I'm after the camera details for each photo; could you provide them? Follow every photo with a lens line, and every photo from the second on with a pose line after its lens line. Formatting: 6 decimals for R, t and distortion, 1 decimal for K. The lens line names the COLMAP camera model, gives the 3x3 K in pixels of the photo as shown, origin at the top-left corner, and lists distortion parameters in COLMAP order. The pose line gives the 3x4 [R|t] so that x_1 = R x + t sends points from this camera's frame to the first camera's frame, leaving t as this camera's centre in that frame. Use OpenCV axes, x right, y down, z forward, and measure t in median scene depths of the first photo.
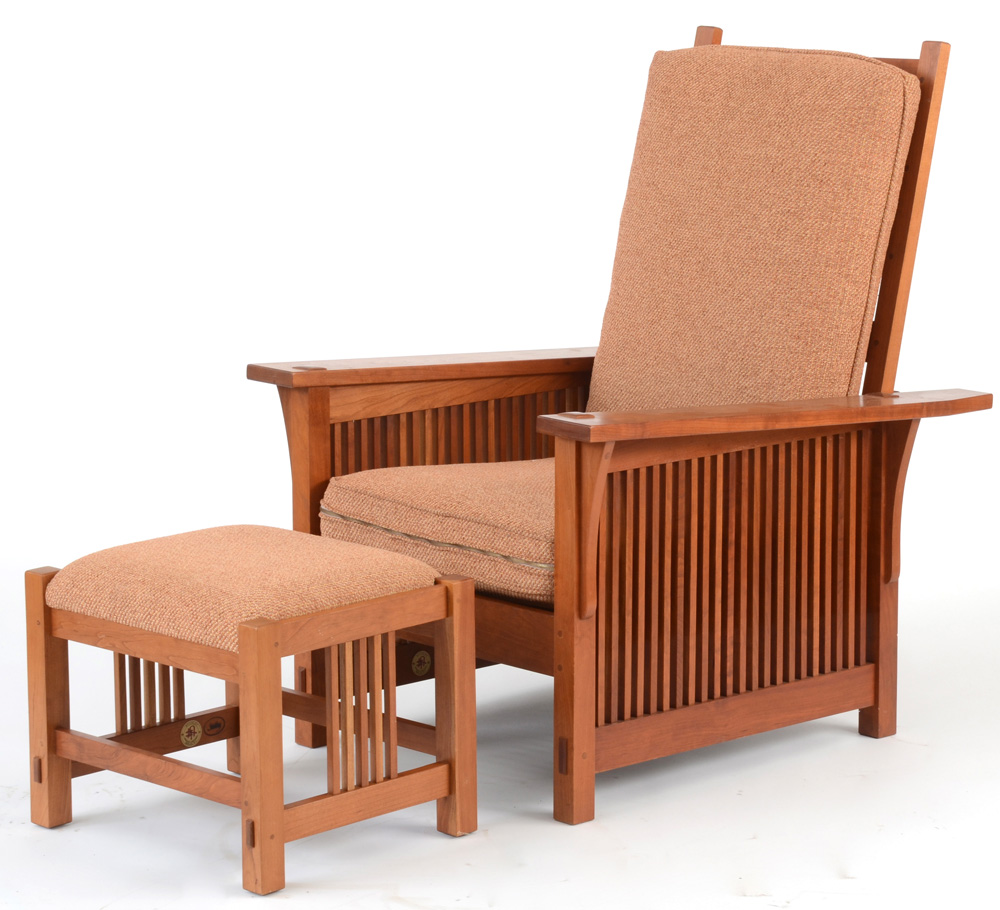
lens RADIAL K [[3622.4, 0, 551.9], [0, 3622.4, 469.8], [0, 0, 1]] dist [0.563165, 0.000000]
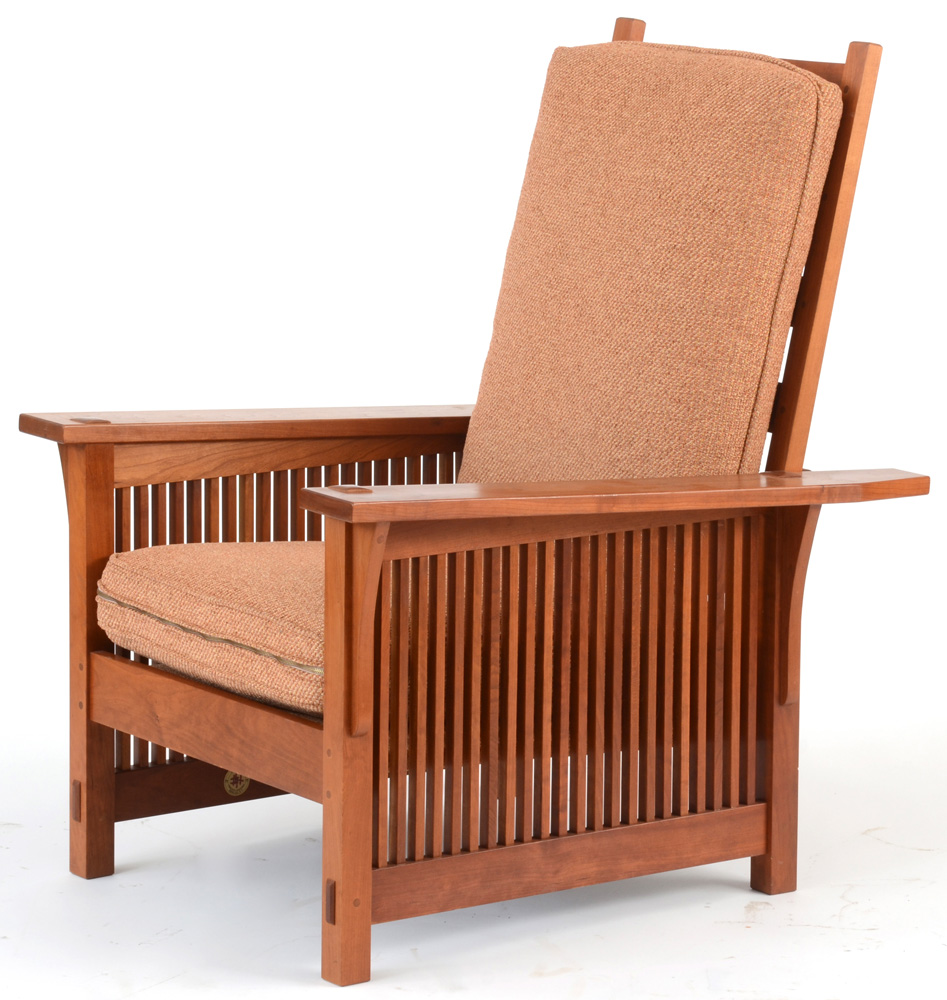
lens RADIAL K [[4357.9, 0, 498.9], [0, 4357.9, 503.3], [0, 0, 1]] dist [0.835633, 0.000000]
pose [[0.991349, 0.031109, -0.127510, 0.161059], [-0.031855, 0.999485, -0.003816, -0.008665], [0.127326, 0.007845, 0.991830, 0.018874]]
